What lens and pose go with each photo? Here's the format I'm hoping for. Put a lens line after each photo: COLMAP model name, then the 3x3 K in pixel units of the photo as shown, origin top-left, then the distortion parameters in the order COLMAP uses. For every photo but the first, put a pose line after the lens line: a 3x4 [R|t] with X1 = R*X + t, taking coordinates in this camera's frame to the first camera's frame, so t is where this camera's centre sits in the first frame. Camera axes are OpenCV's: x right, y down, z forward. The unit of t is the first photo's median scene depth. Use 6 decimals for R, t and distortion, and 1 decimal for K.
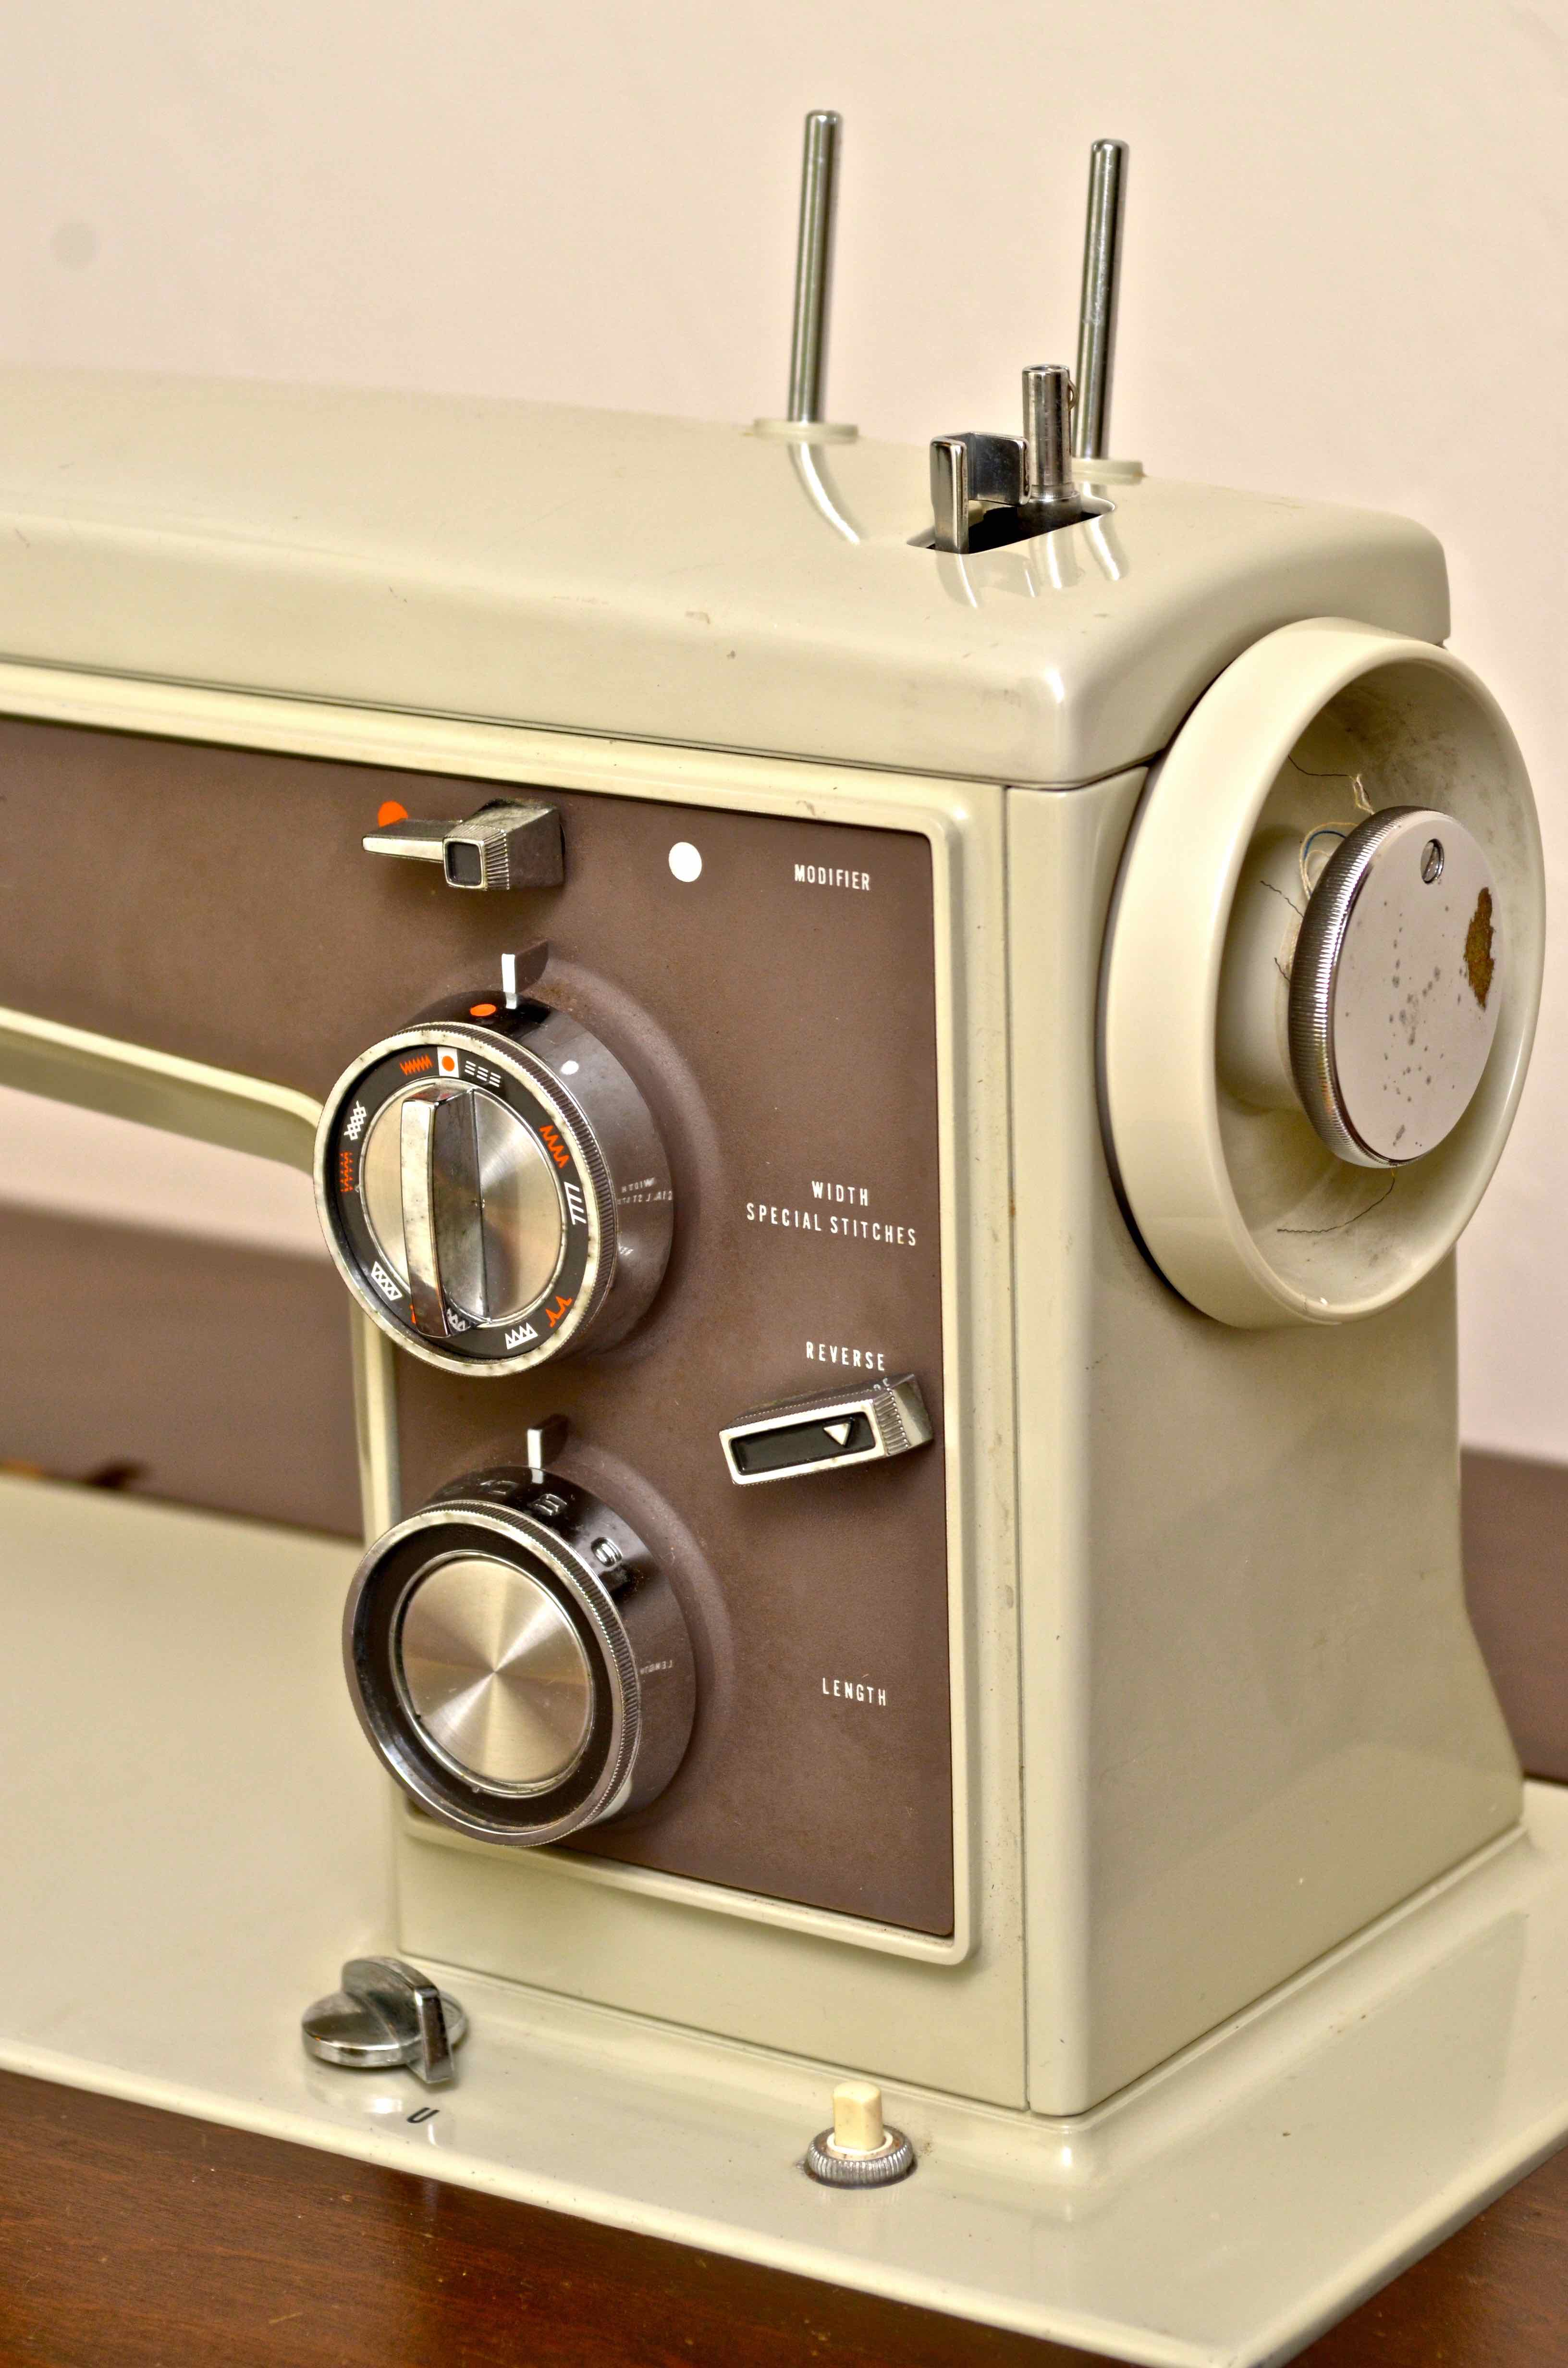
lens RADIAL K [[7037.3, 0, 784.0], [0, 7037.3, 1184.0], [0, 0, 1]] dist [0.198960, 0.522346]
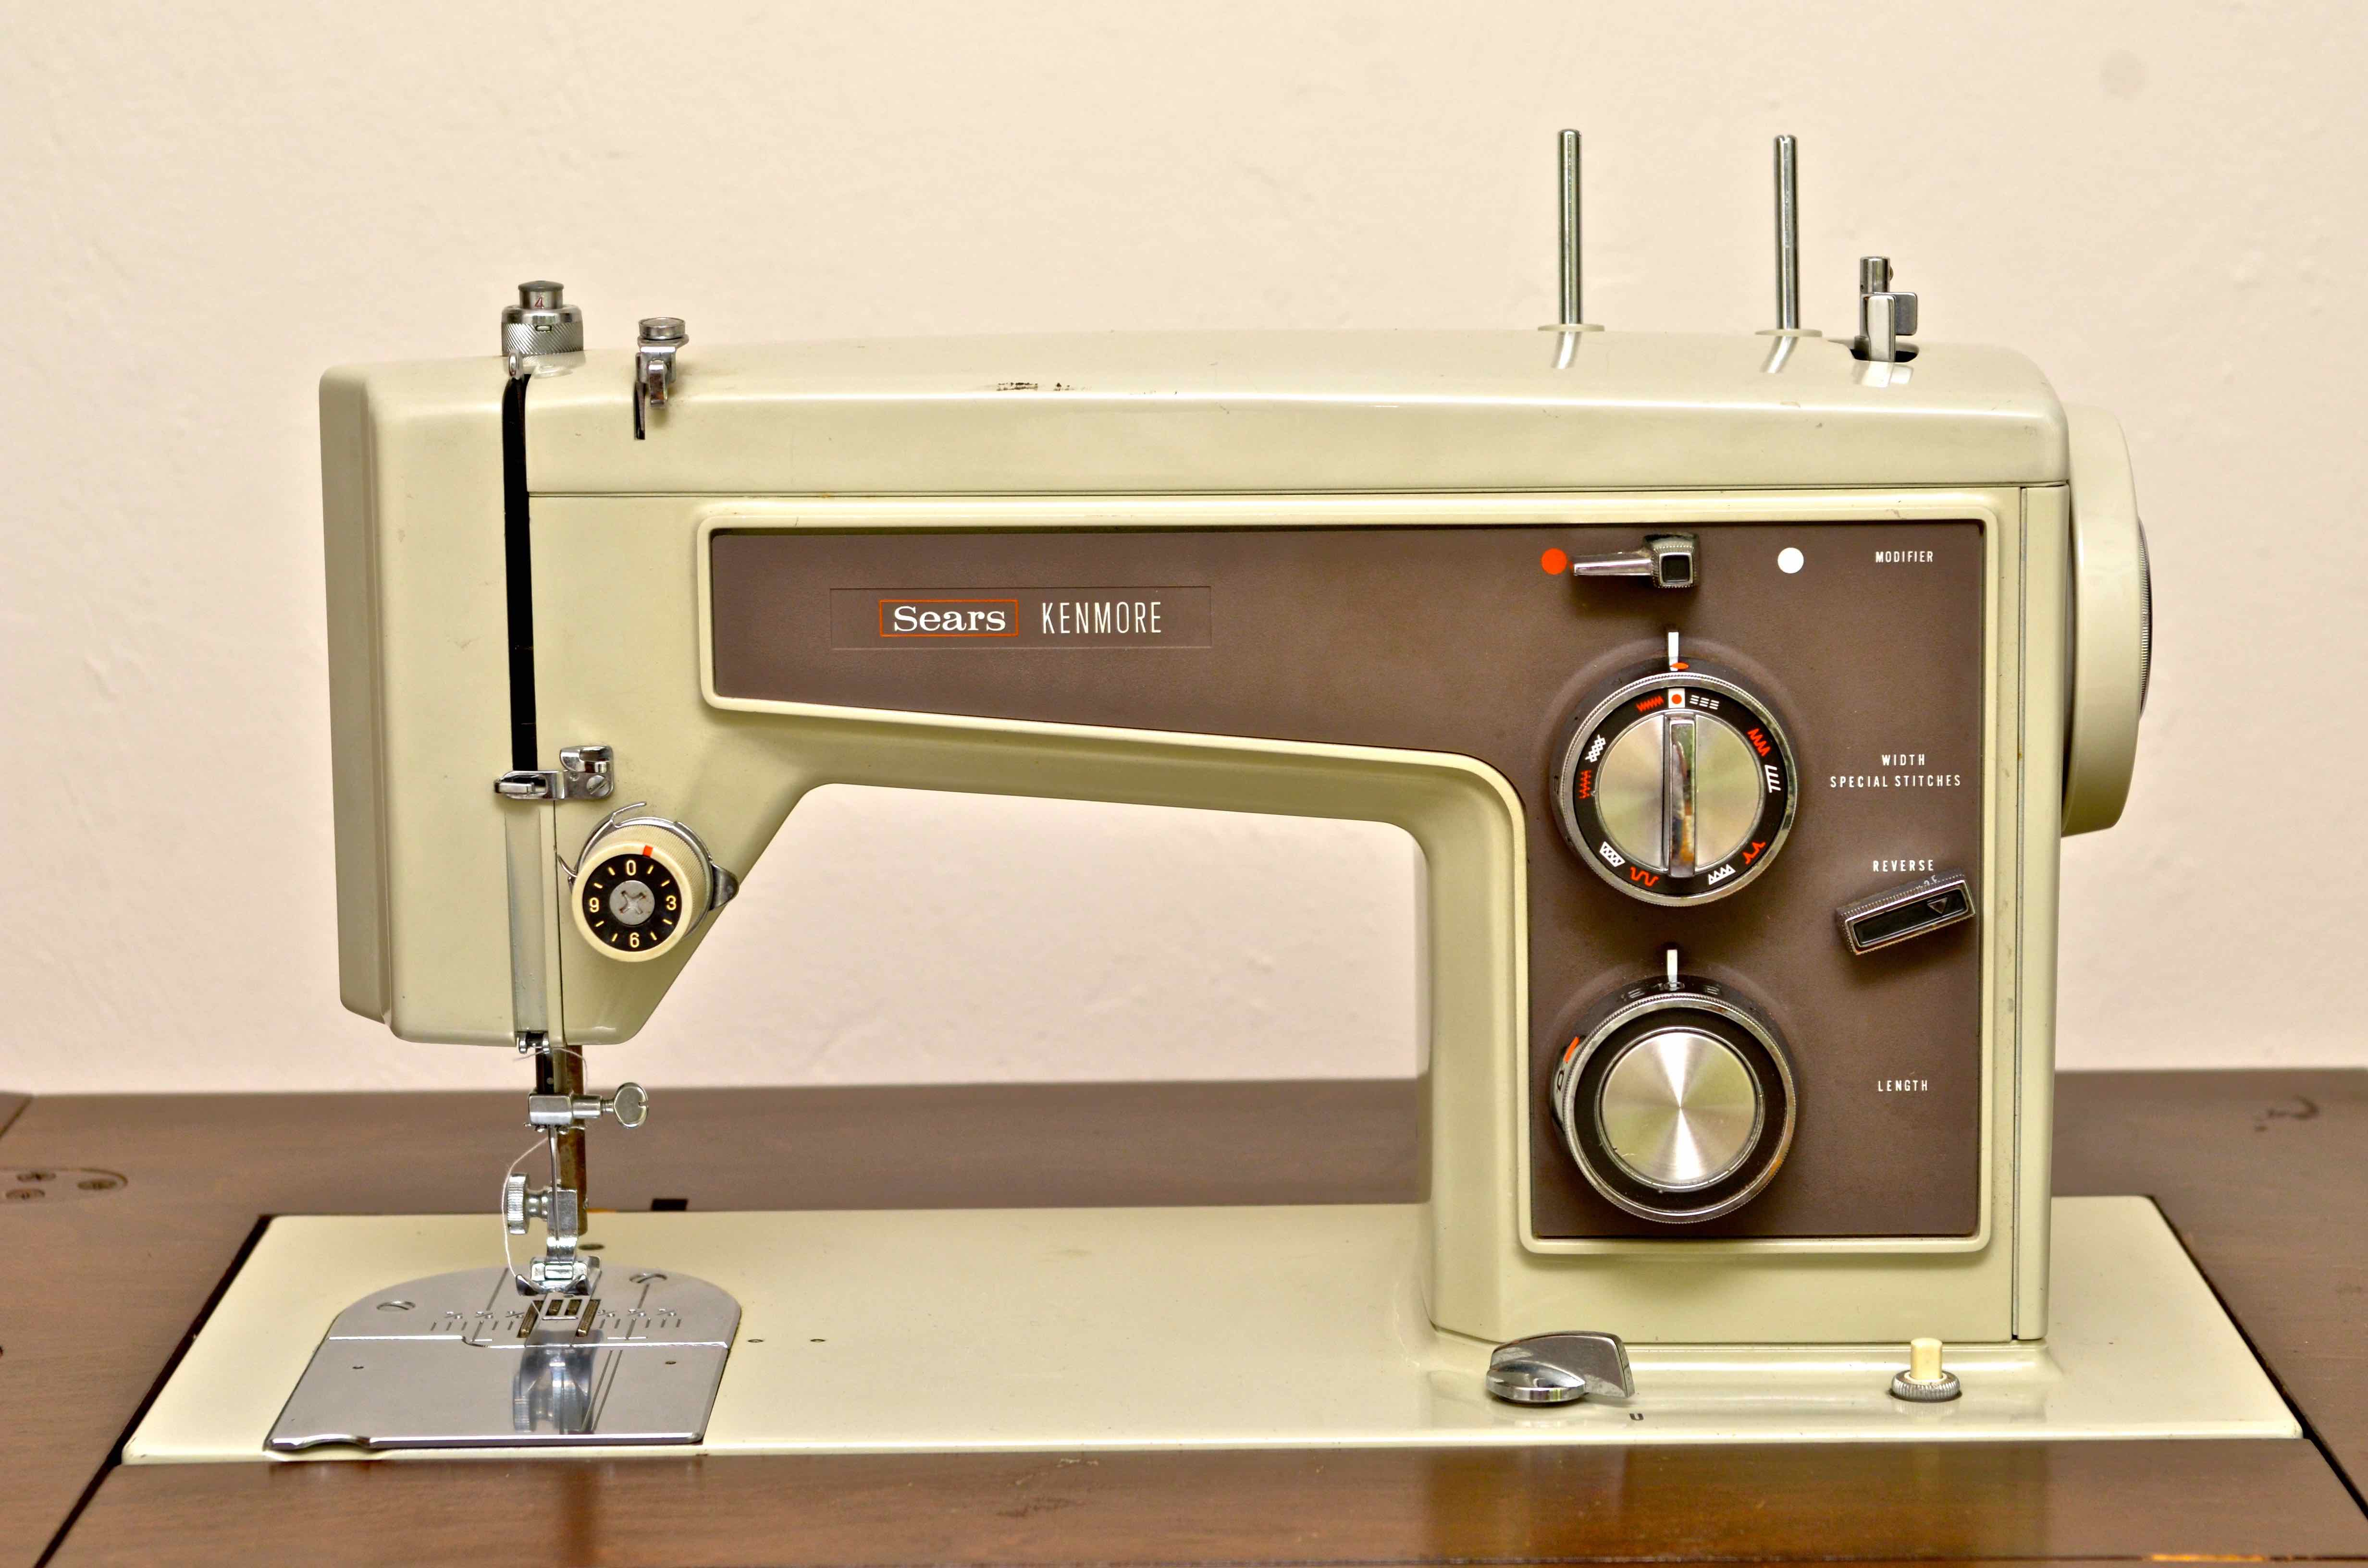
lens RADIAL K [[5866.6, 0, 1184.0], [0, 5866.6, 784.0], [0, 0, 1]] dist [0.113644, 0.702806]
pose [[0.825437, -0.068904, 0.560274, -0.860808], [0.139976, 0.986508, -0.084901, 0.095643], [-0.546865, 0.148505, 0.823945, -0.001035]]
